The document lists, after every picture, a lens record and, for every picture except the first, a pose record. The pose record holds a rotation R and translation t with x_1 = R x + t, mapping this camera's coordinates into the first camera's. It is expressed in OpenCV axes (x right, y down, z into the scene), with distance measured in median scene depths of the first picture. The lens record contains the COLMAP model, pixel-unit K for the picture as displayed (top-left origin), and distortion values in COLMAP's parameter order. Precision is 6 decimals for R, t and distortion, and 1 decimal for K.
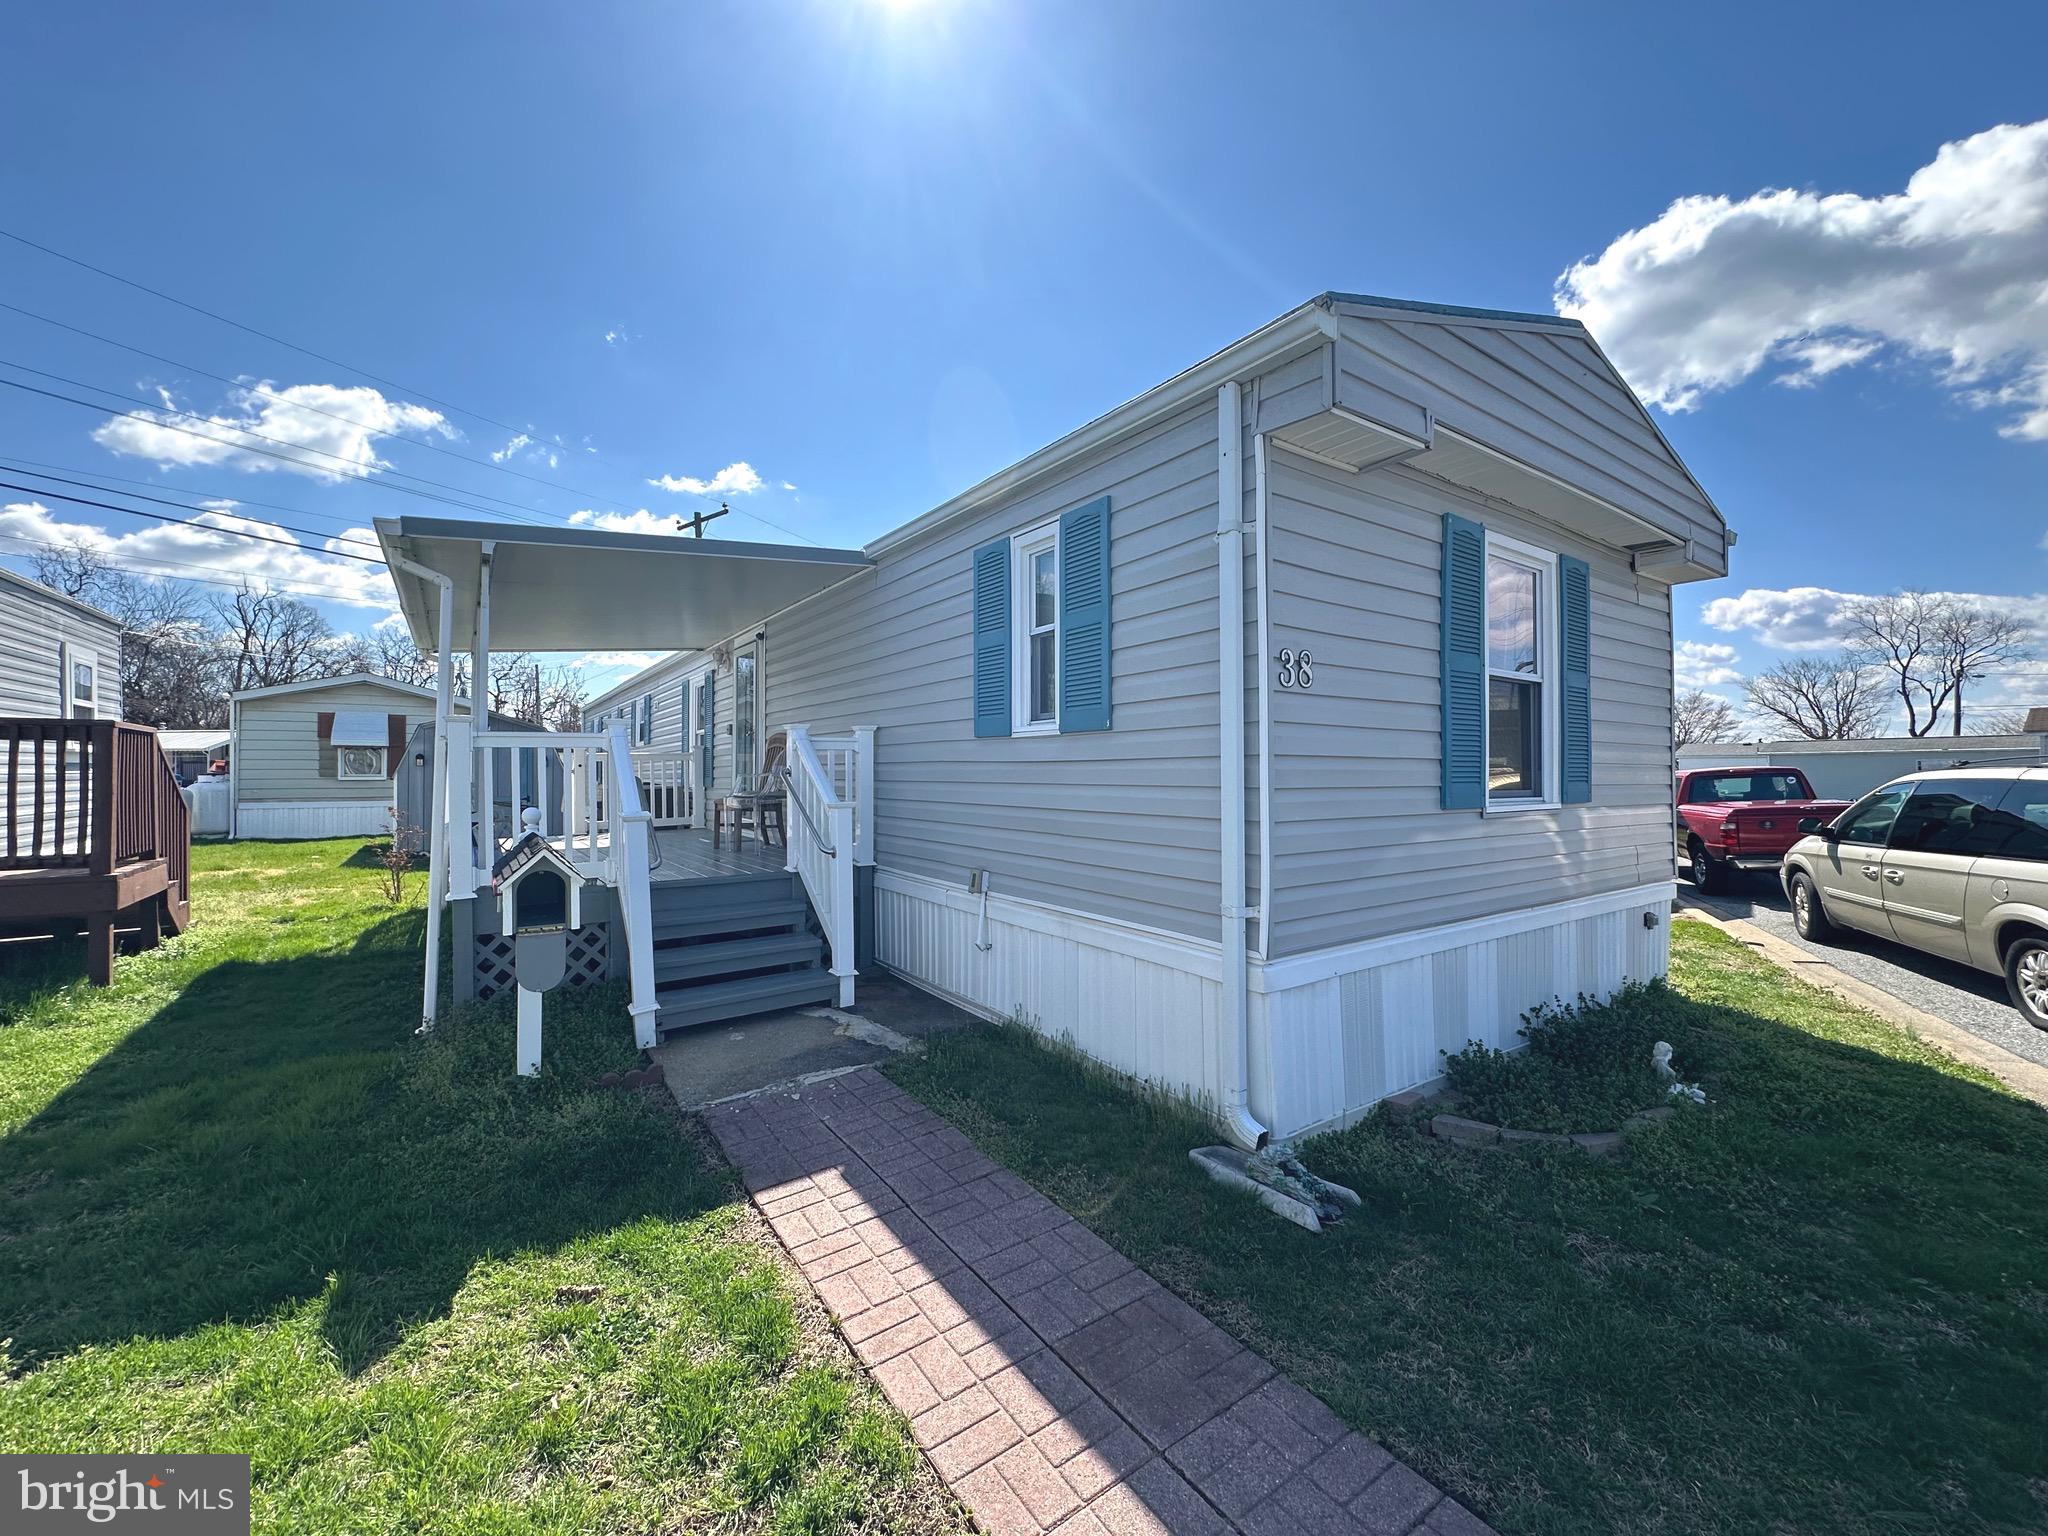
lens RADIAL K [[817.5, 0, 1025.0], [0, 817.5, 770.5], [0, 0, 1]] dist [-0.004456, 0.000989]
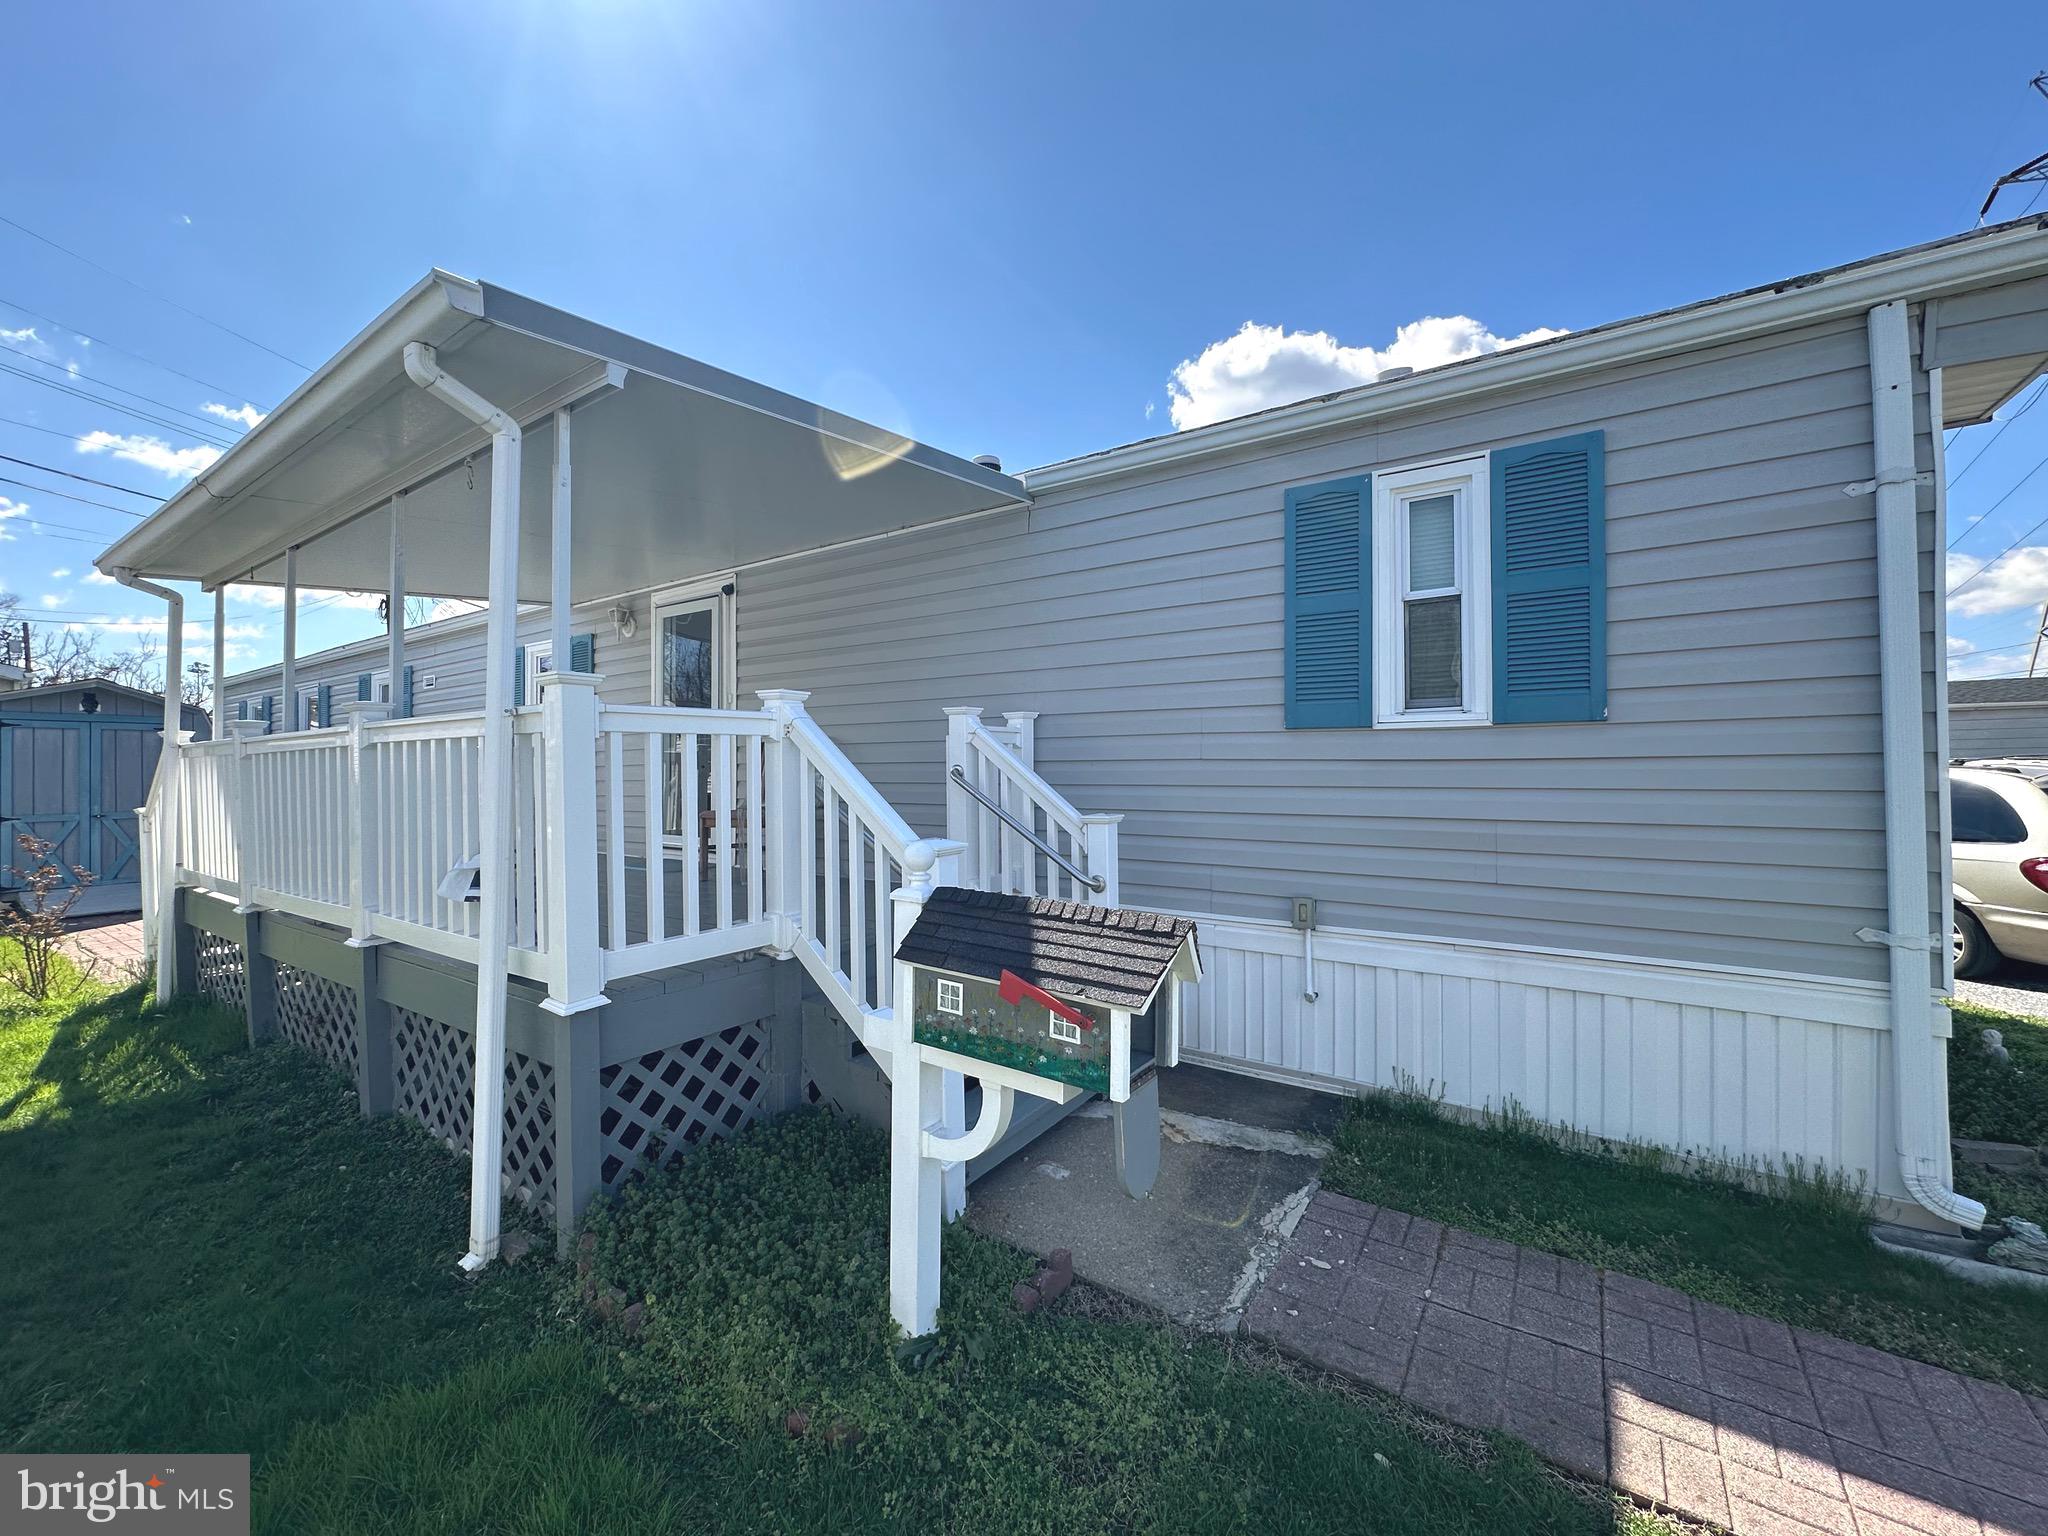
lens RADIAL K [[817.5, 0, 1021.1], [0, 817.5, 768.9], [0, 0, 1]] dist [-0.004456, 0.000989]
pose [[0.933763, -0.000737, 0.357892, -0.606846], [0.001443, 0.999998, -0.001706, -0.000942], [-0.357890, 0.002110, 0.933761, 0.382002]]
